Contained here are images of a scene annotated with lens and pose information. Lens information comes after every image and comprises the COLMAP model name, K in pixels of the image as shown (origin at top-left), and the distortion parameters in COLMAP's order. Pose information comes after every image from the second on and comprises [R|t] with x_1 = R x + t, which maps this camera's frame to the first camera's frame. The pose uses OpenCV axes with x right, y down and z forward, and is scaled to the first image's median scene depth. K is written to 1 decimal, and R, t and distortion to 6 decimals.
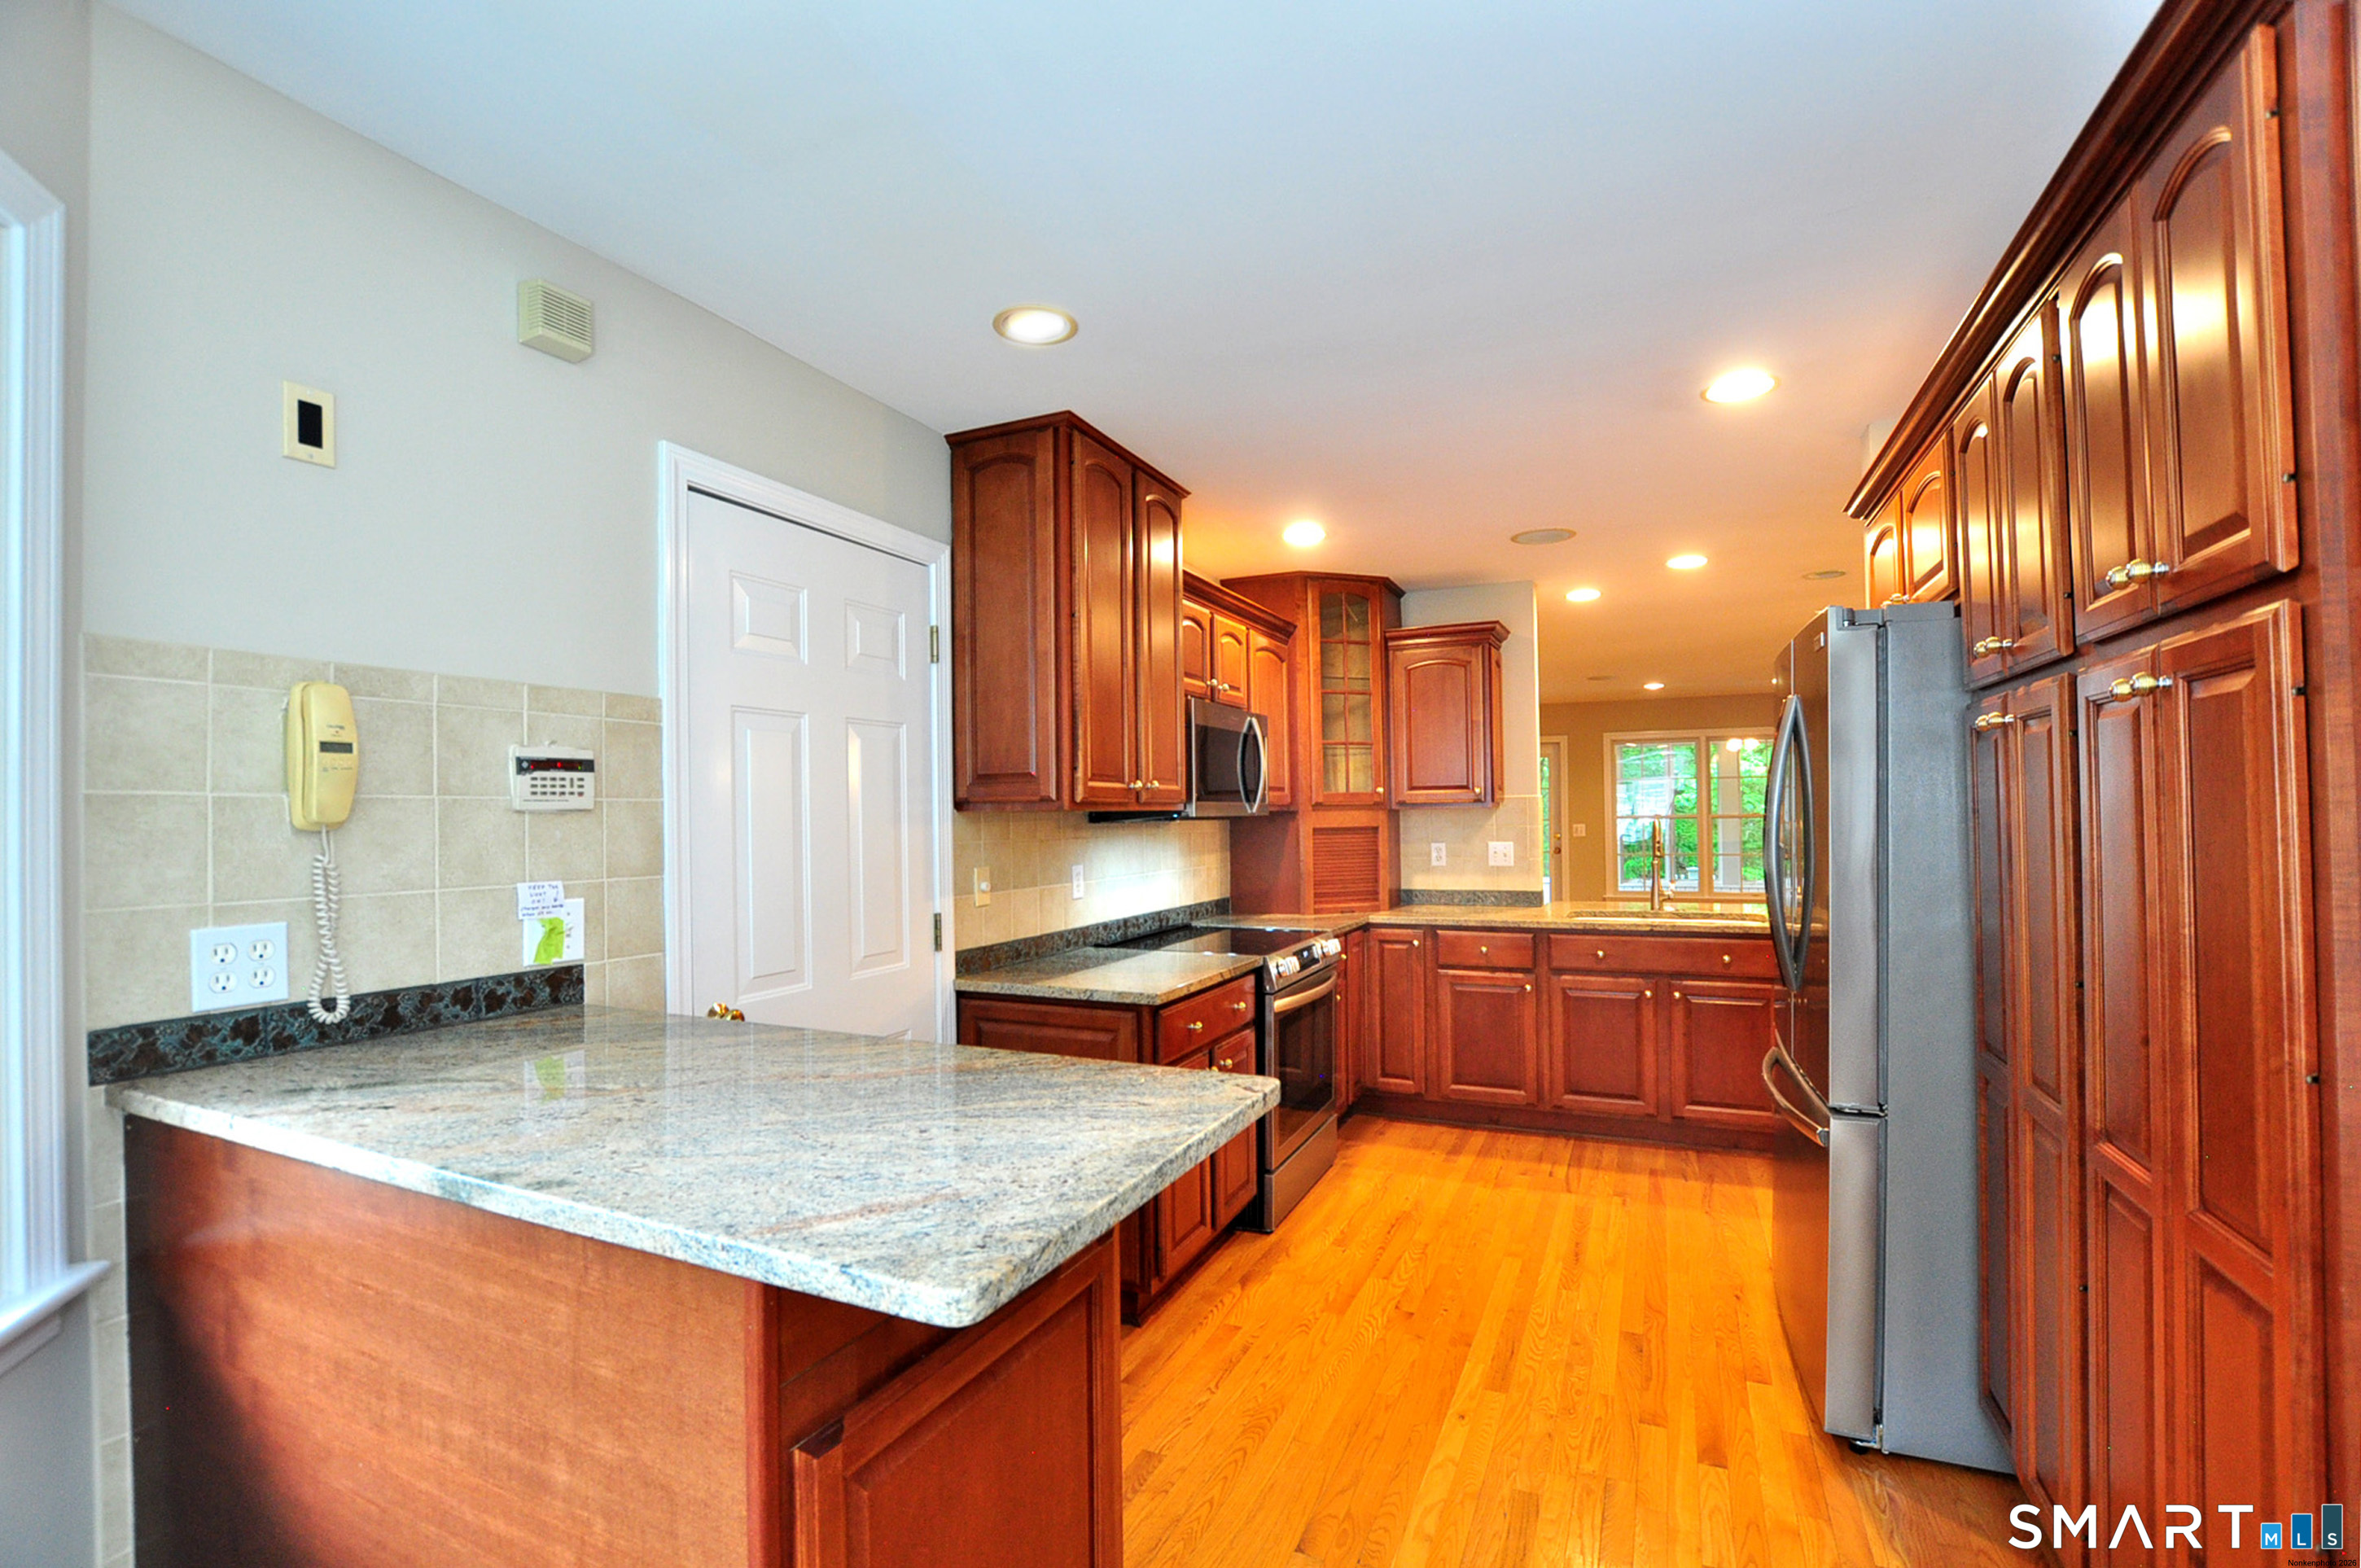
lens RADIAL K [[1033.3, 0, 1180.1], [0, 1033.3, 797.6], [0, 0, 1]] dist [-0.038483, 0.003793]
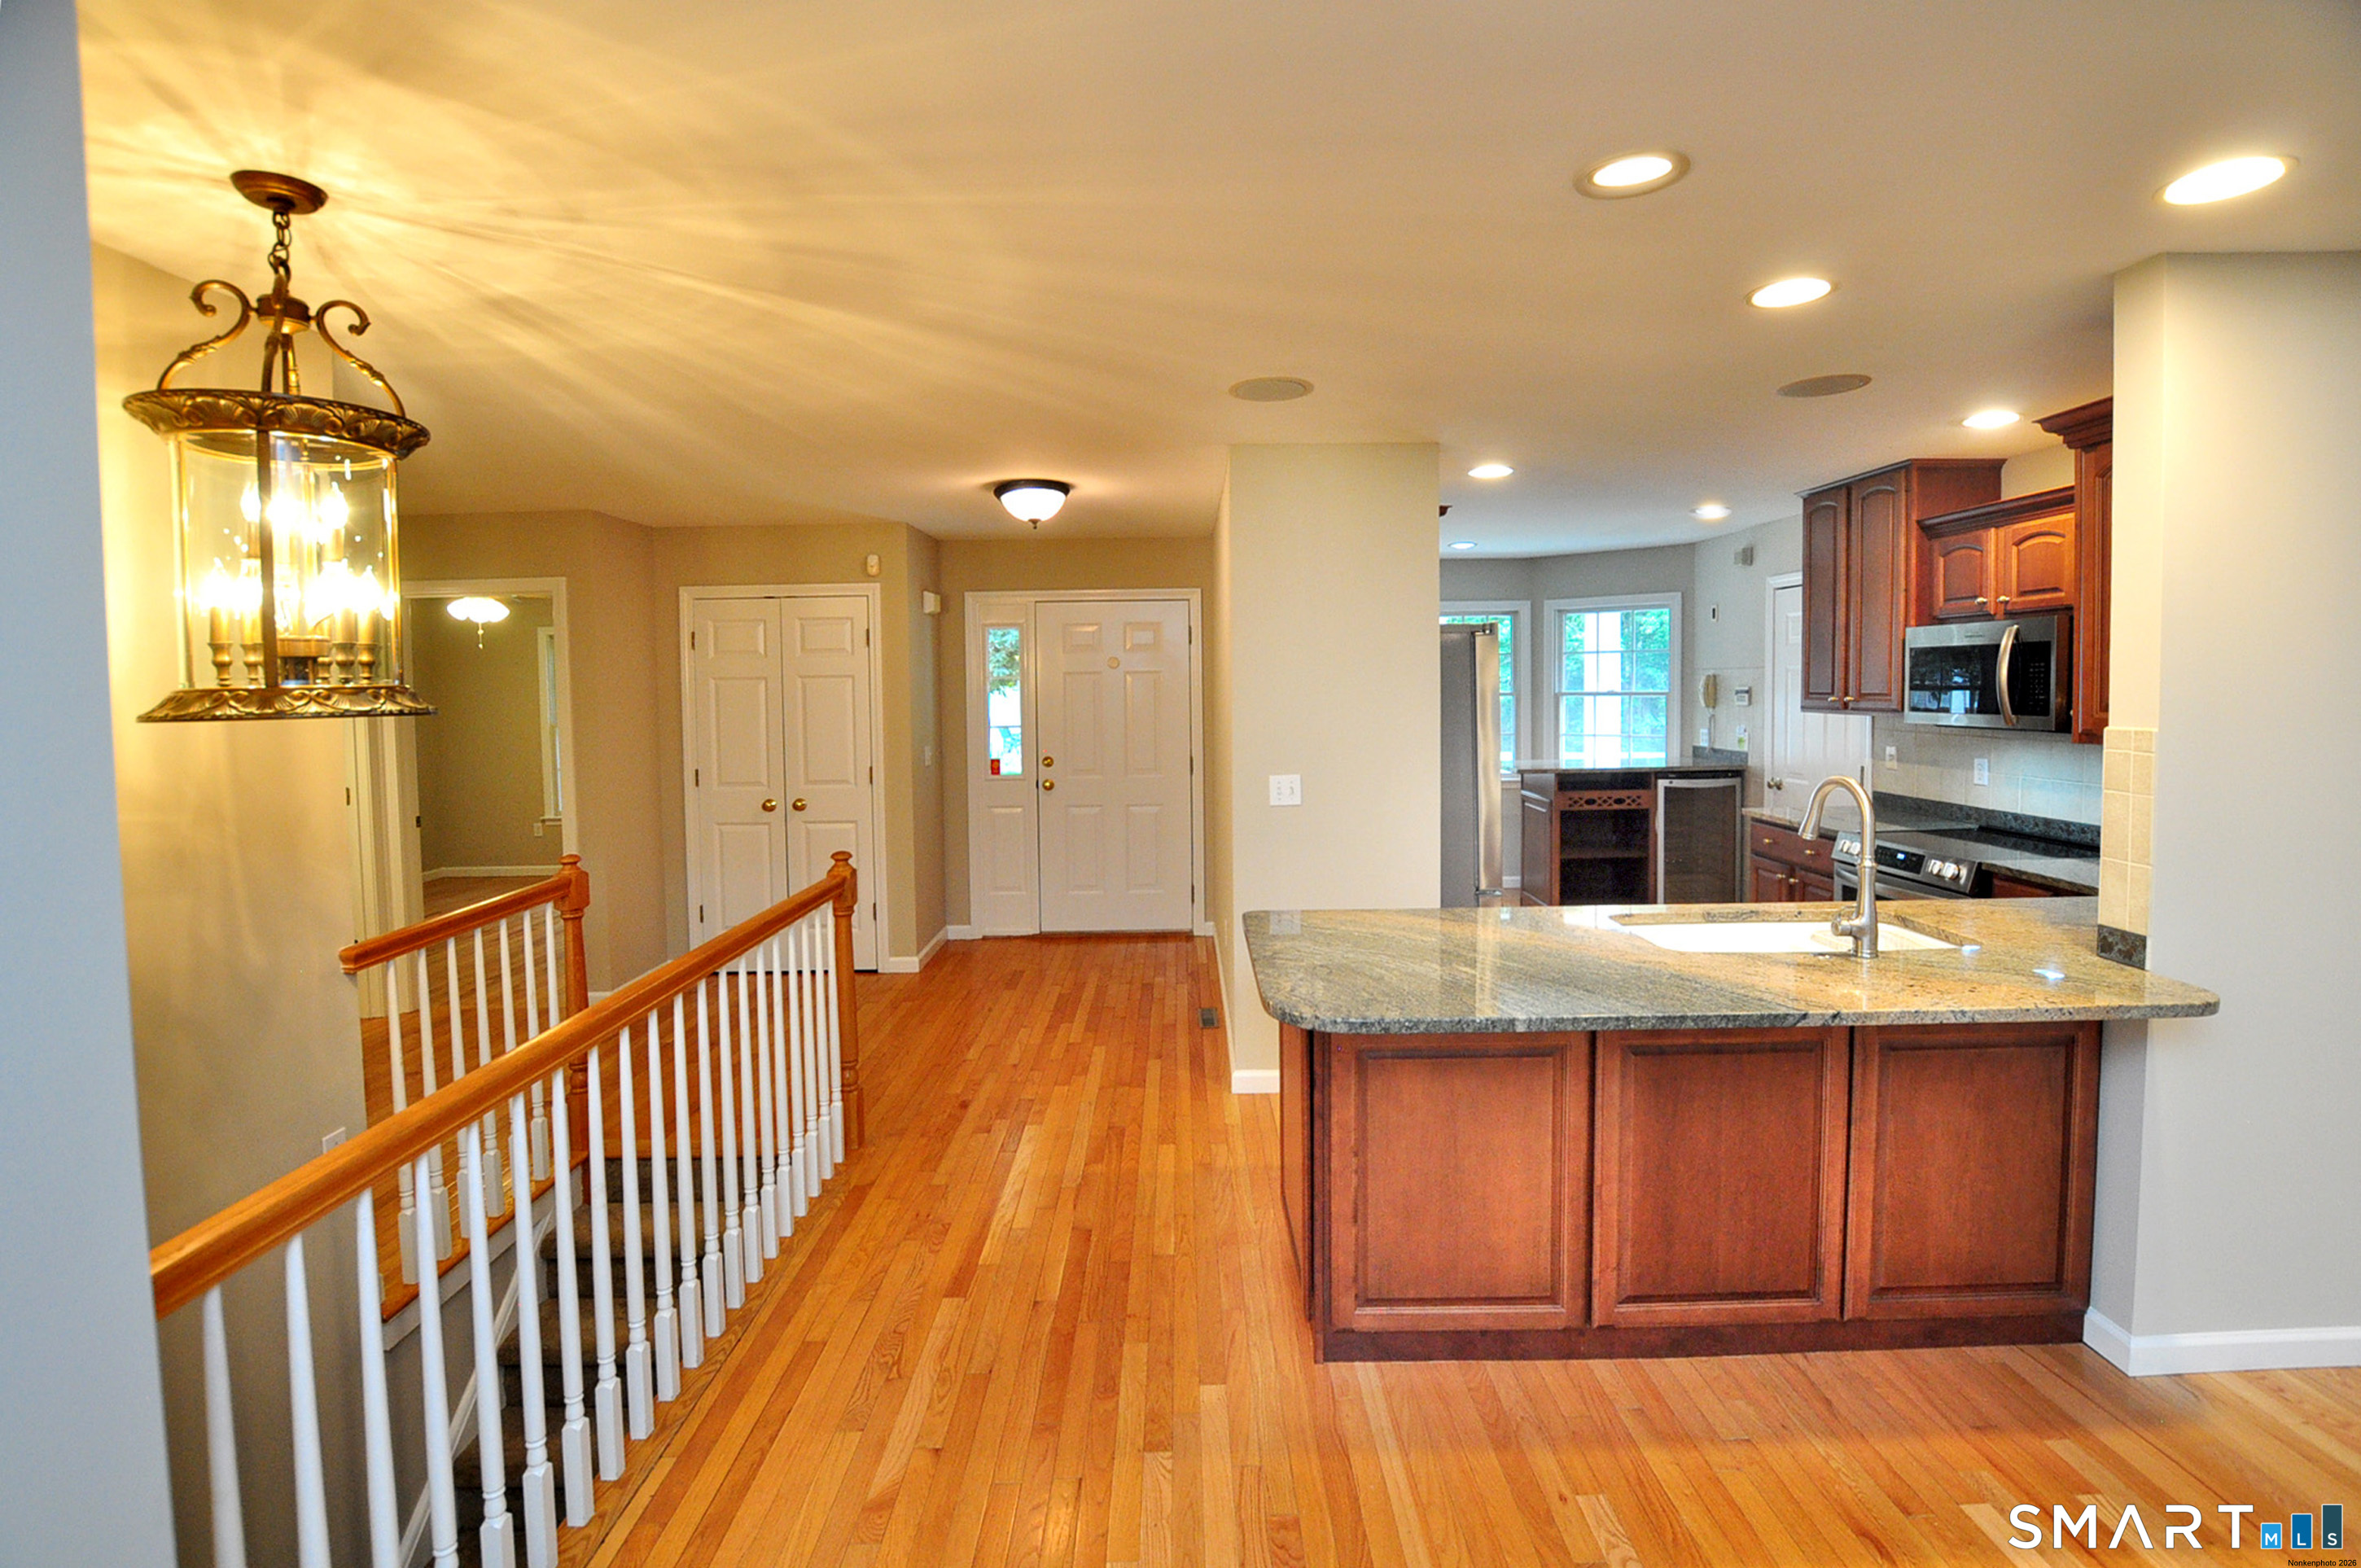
lens RADIAL K [[1027.9, 0, 1181.6], [0, 1027.9, 718.6], [0, 0, 1]] dist [-0.020337, 0.000024]
pose [[-0.902790, 0.046391, -0.427571, 1.059341], [0.039773, 0.998911, 0.024403, -0.036978], [0.428238, 0.005025, -0.903652, 1.425425]]
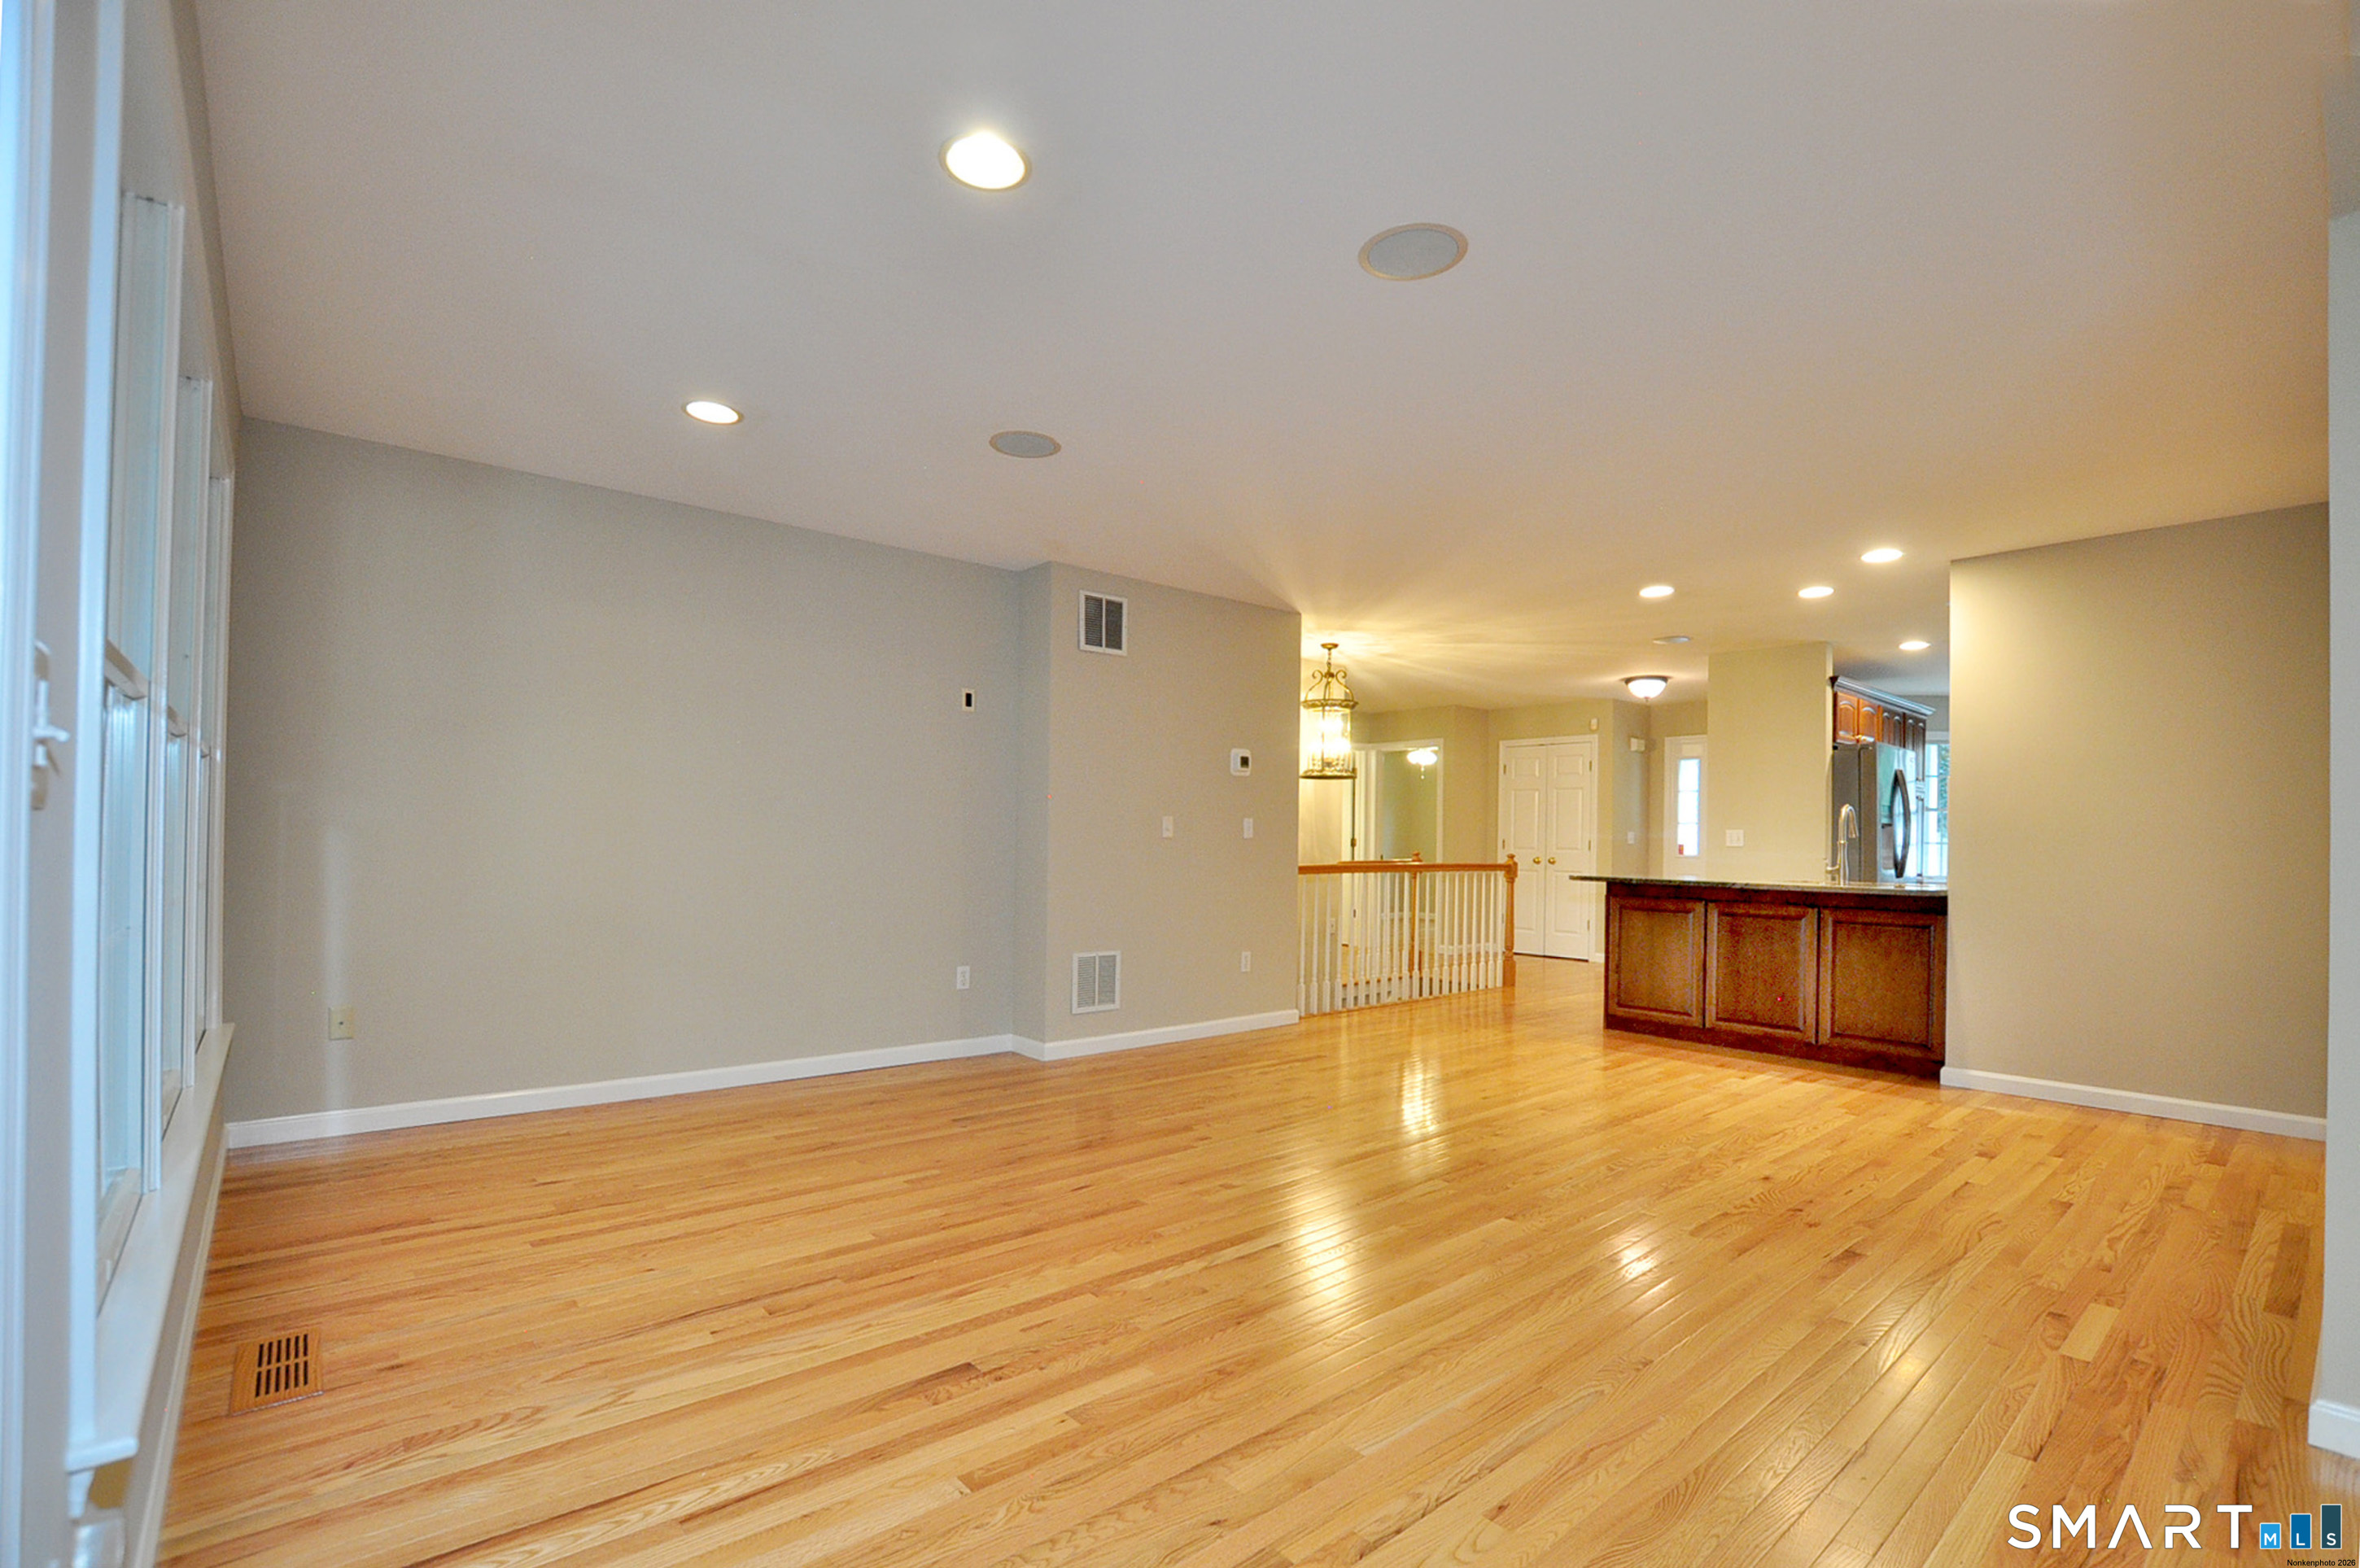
lens RADIAL K [[1053.7, 0, 1197.2], [0, 1053.7, 852.8], [0, 0, 1]] dist [-0.044986, 0.005656]
pose [[-0.911744, -0.007453, 0.410692, 0.696368], [-0.012164, 0.999887, -0.008860, 0.099564], [-0.410579, -0.013074, -0.911731, 2.542865]]
